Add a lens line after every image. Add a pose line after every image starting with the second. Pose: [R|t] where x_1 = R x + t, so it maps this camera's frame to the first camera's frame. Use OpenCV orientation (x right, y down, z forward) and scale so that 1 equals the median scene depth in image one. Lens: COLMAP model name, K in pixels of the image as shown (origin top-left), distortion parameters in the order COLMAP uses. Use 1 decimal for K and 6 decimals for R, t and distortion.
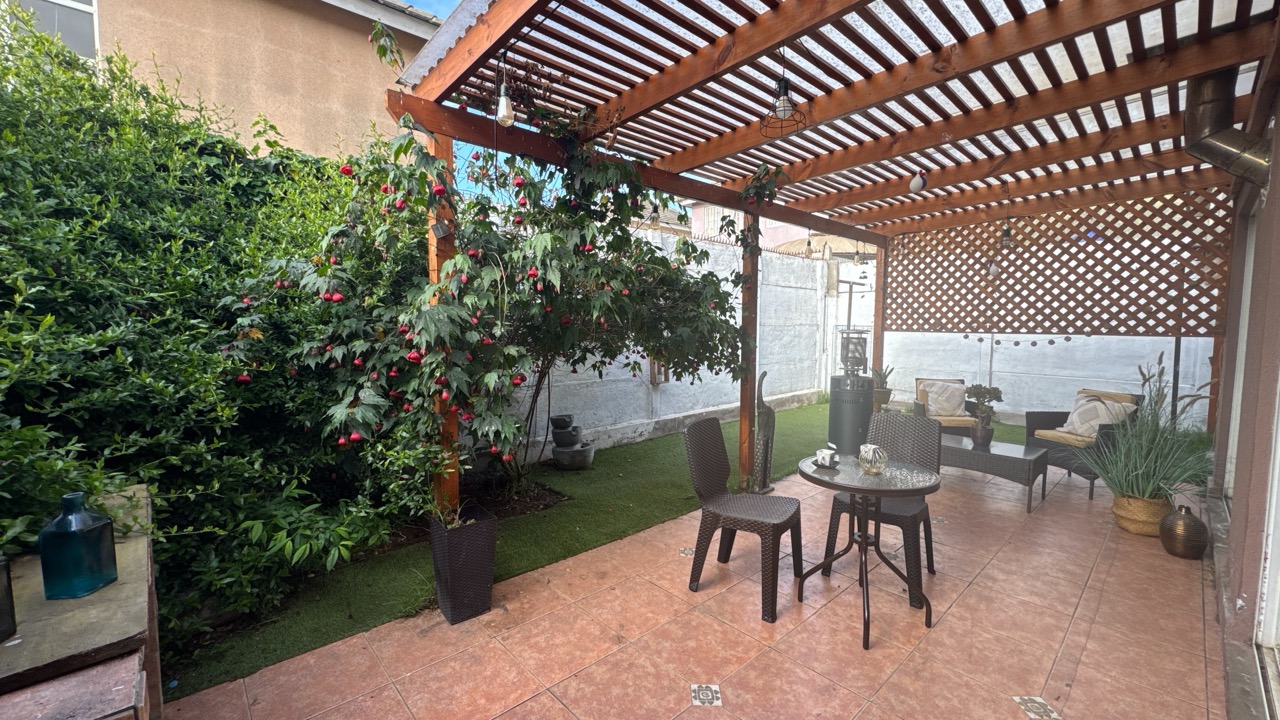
lens RADIAL K [[508.4, 0, 639.4], [0, 508.4, 359.6], [0, 0, 1]] dist [-0.003424, 0.000652]
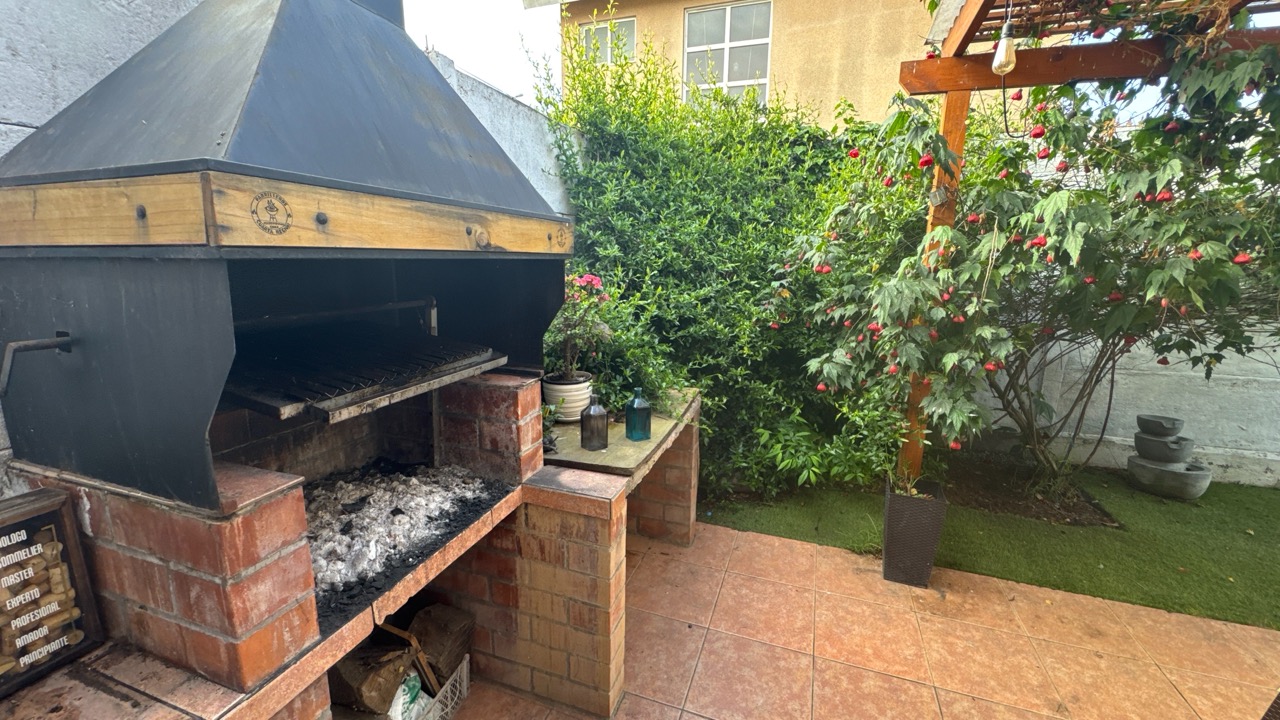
lens RADIAL K [[508.4, 0, 639.4], [0, 508.4, 359.6], [0, 0, 1]] dist [-0.003424, 0.000652]
pose [[0.471982, 0.177817, -0.863490, 0.222639], [-0.075115, 0.983997, 0.161576, -0.064564], [0.878402, -0.011400, 0.477786, 0.038676]]
